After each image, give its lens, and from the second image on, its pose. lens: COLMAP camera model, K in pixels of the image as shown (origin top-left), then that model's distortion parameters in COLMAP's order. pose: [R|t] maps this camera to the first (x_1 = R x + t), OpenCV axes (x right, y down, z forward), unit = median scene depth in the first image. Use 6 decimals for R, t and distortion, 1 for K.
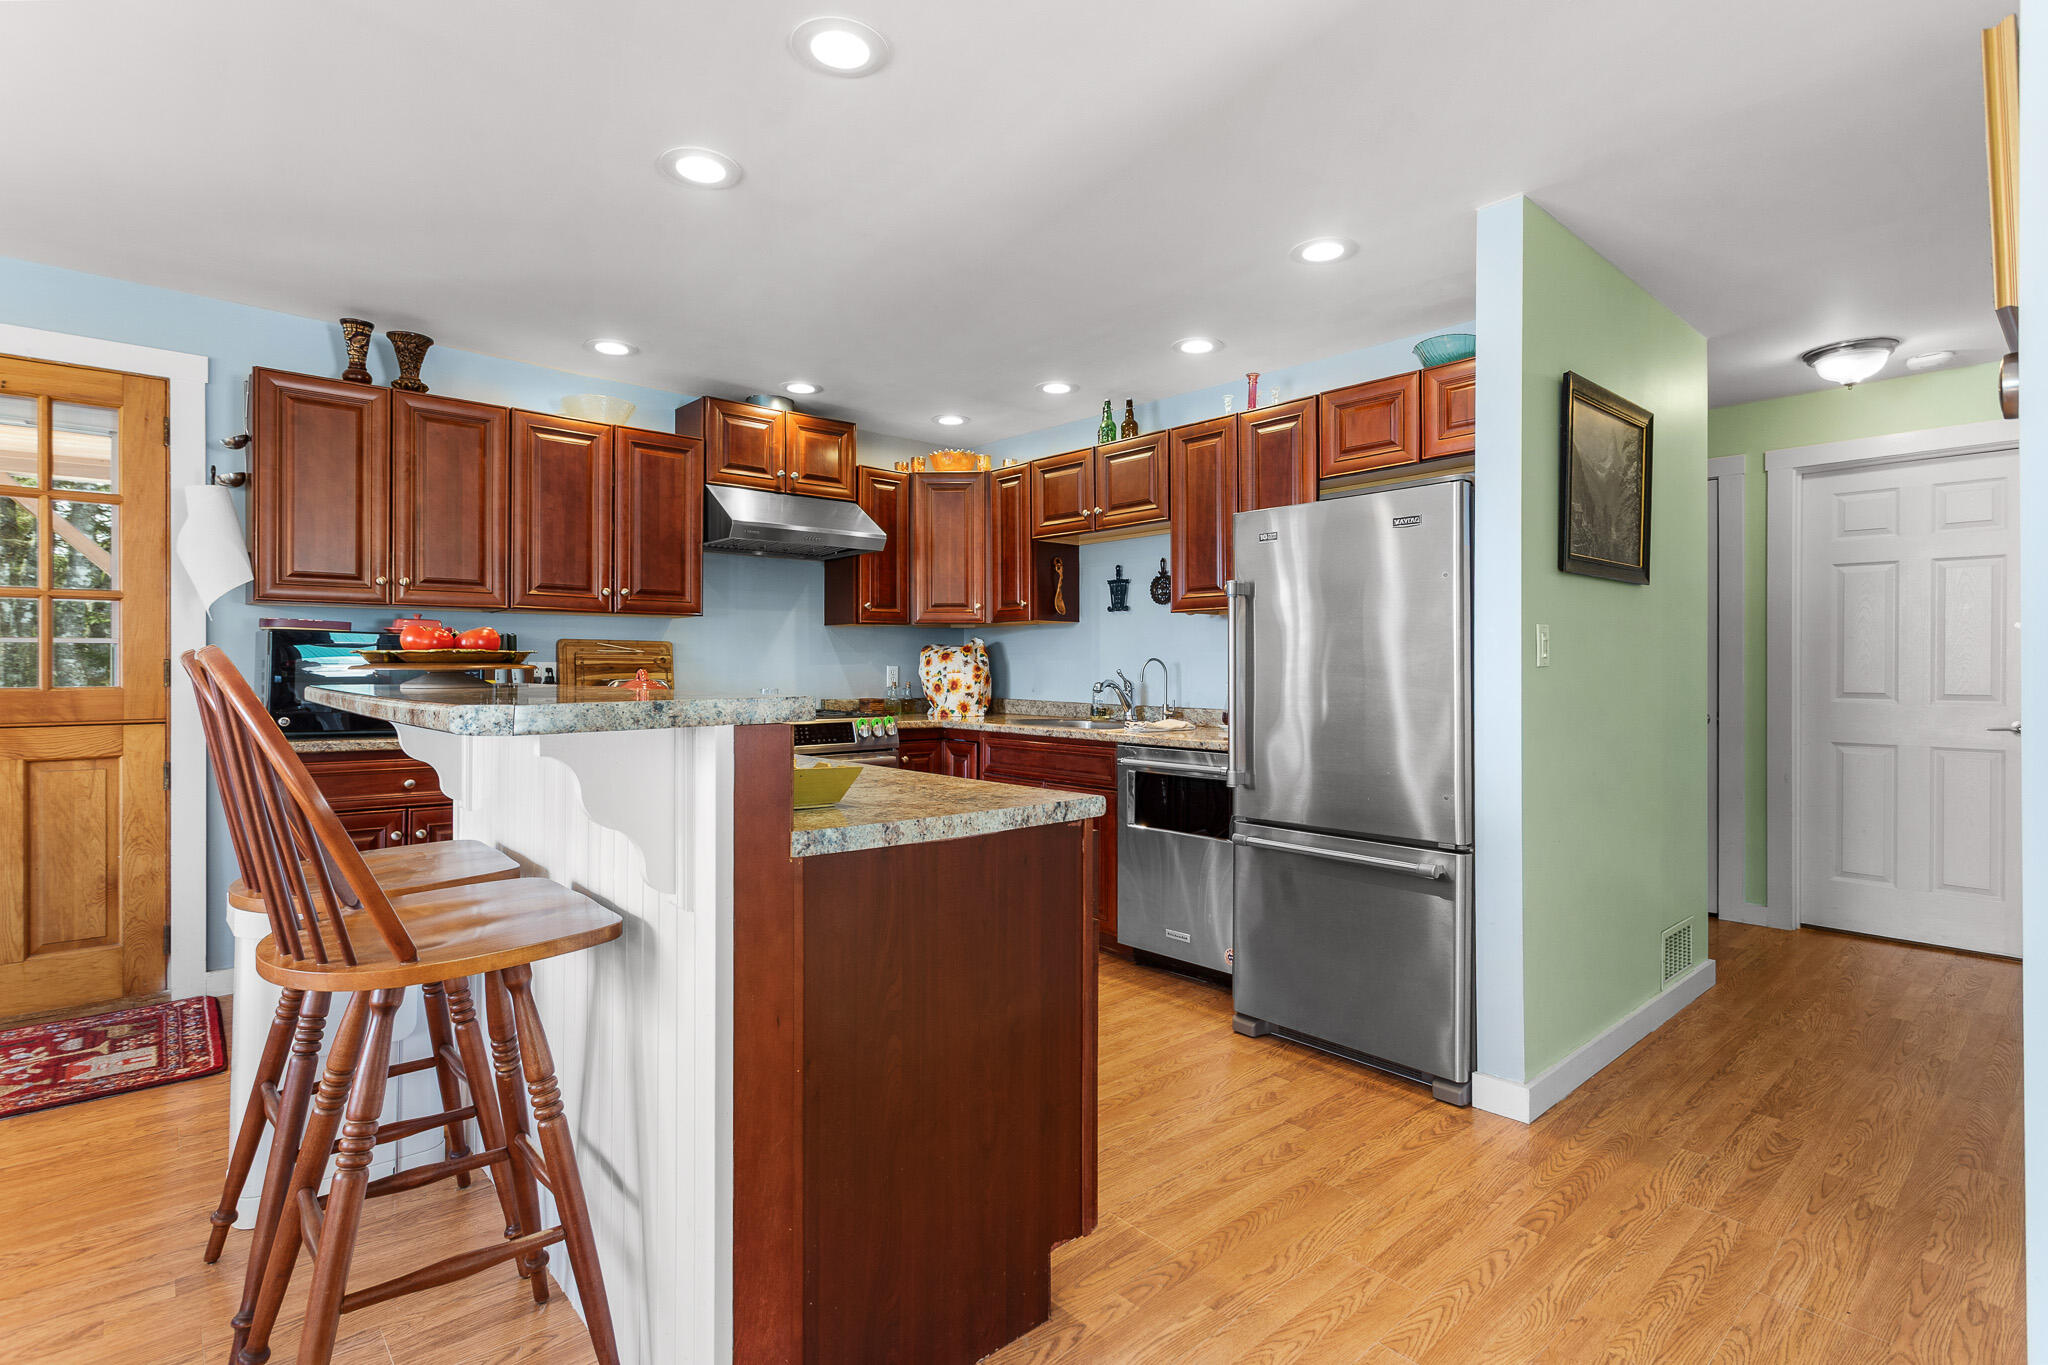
lens RADIAL K [[982.3, 0, 1017.7], [0, 982.3, 677.8], [0, 0, 1]] dist [0.000585, -0.000039]
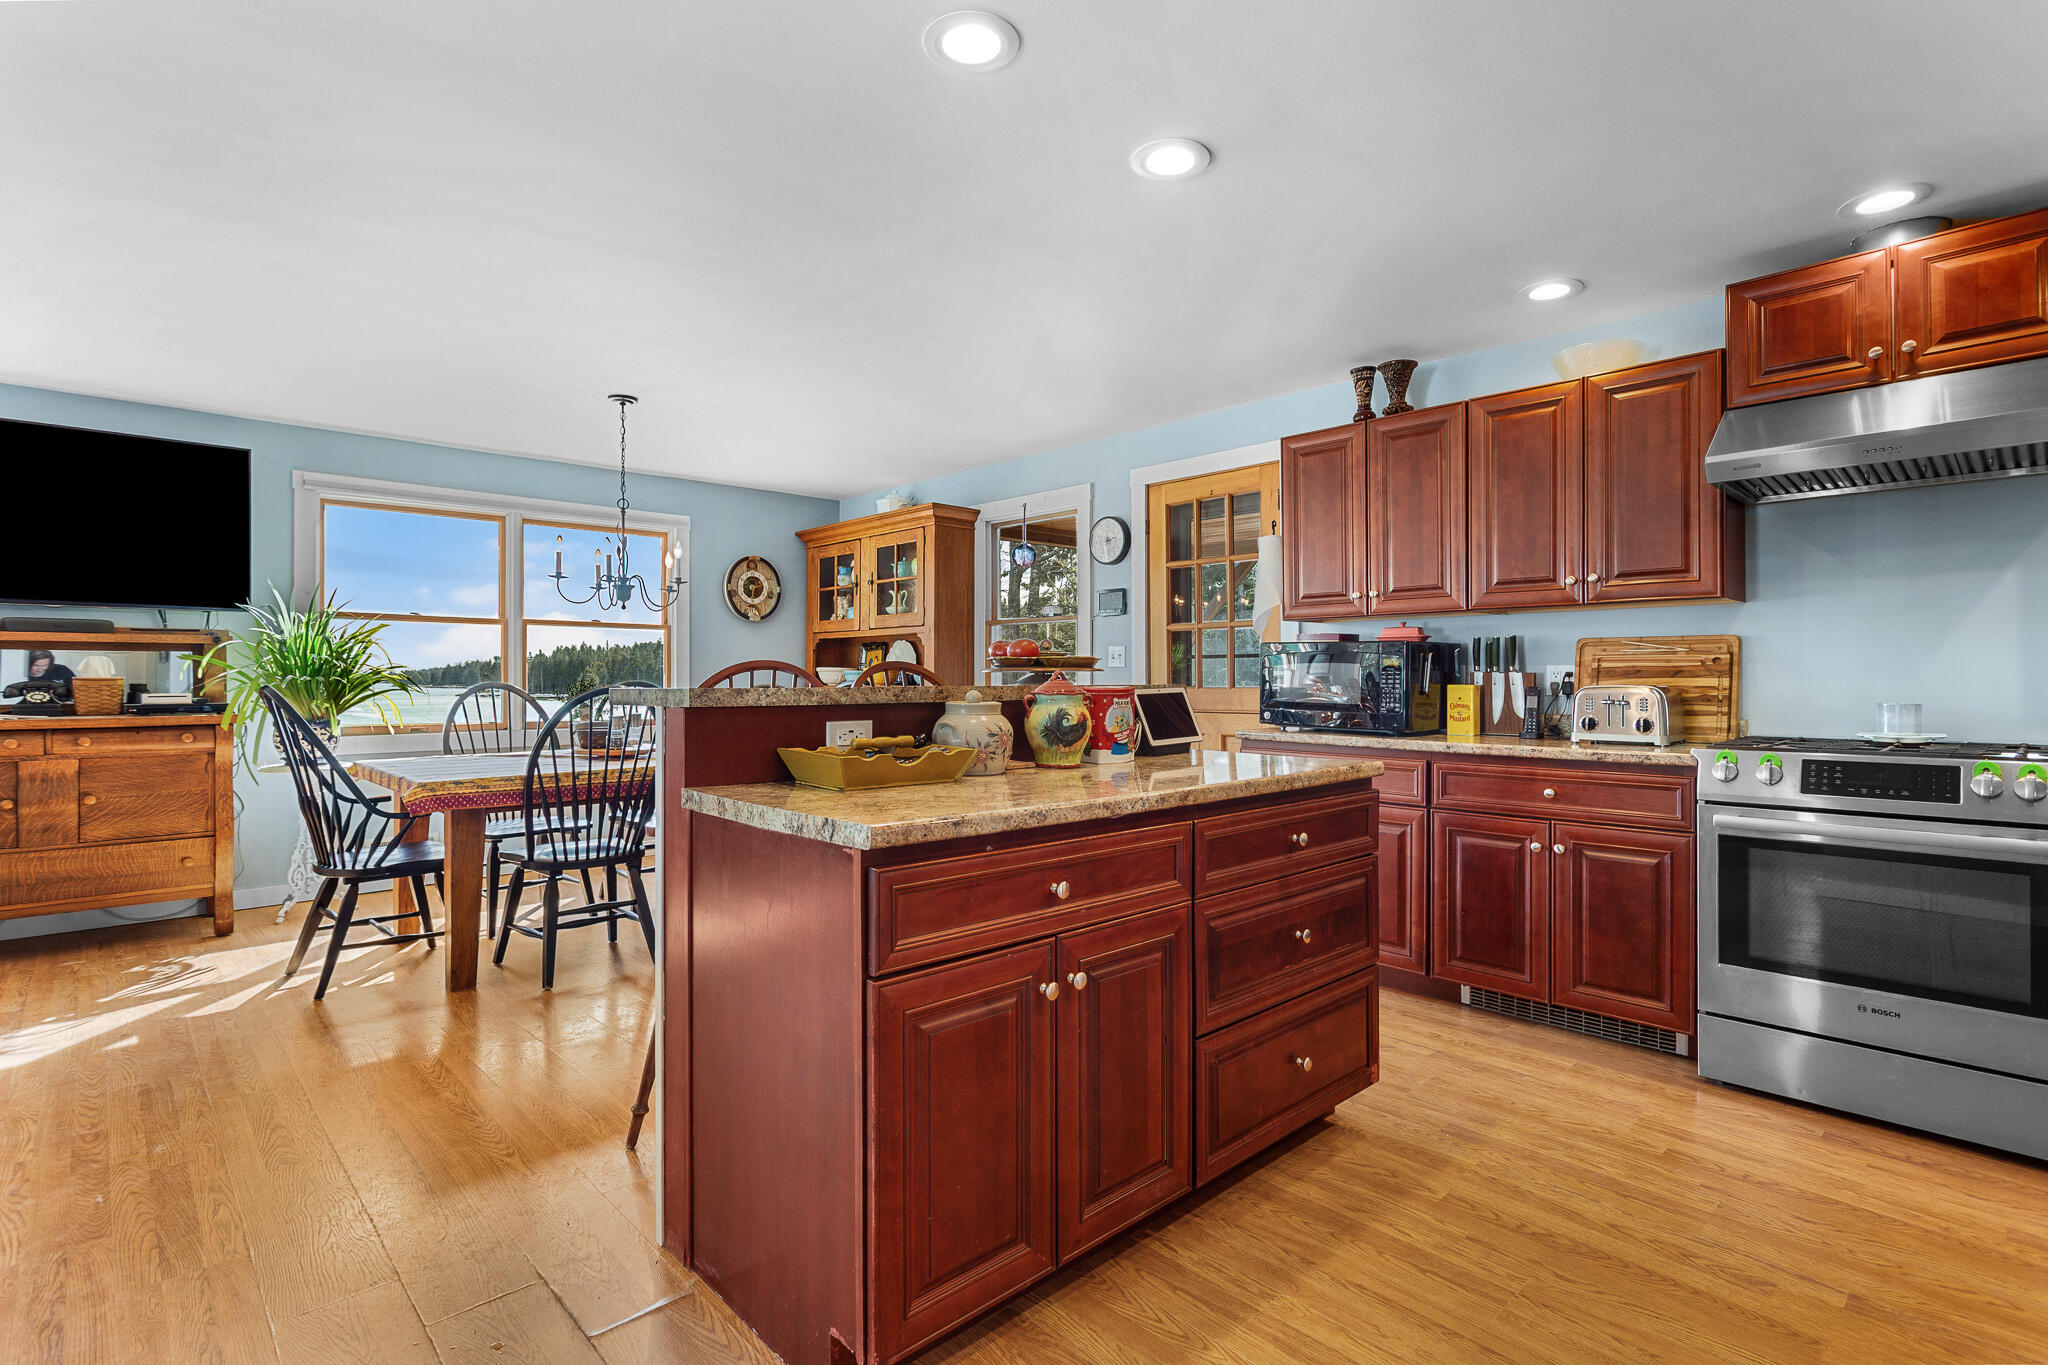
lens RADIAL K [[982.3, 0, 1017.7], [0, 982.3, 677.8], [0, 0, 1]] dist [0.000585, -0.000039]
pose [[0.028186, -0.001509, -0.999602, 0.442108], [-0.009657, 0.999952, -0.001782, 0.001620], [0.999556, 0.009703, 0.028170, 0.556446]]
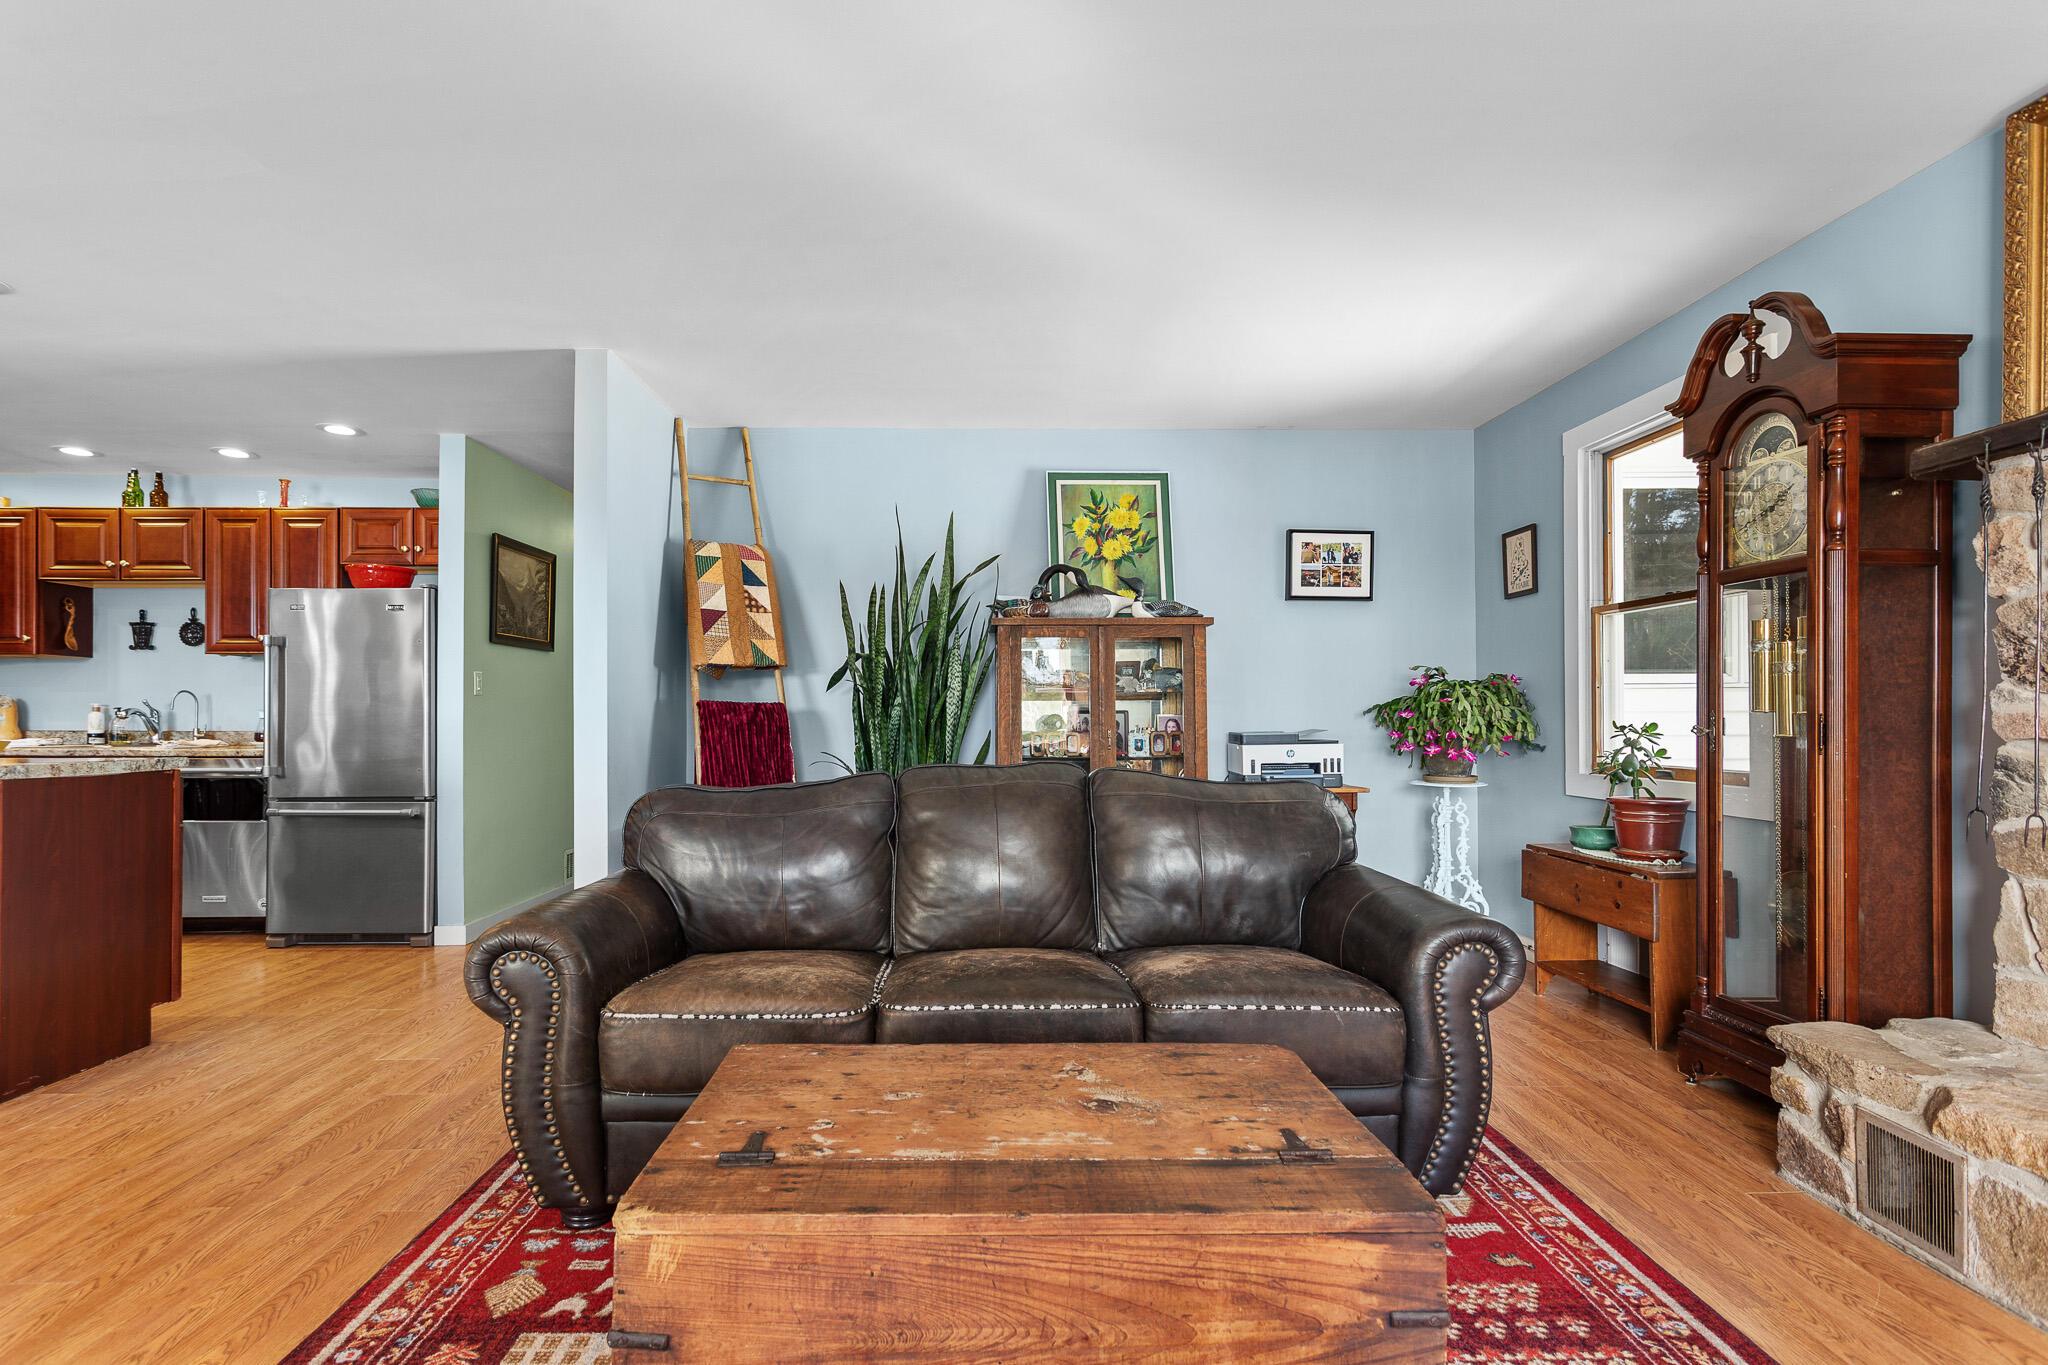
lens RADIAL K [[982.0, 0, 998.0], [0, 982.0, 700.5], [0, 0, 1]] dist [0.001670, 0.001027]
pose [[0.646411, 0.009713, 0.762928, -0.167892], [0.010263, 0.999718, -0.021423, 0.034904], [-0.762921, 0.021678, 0.646129, -0.665803]]
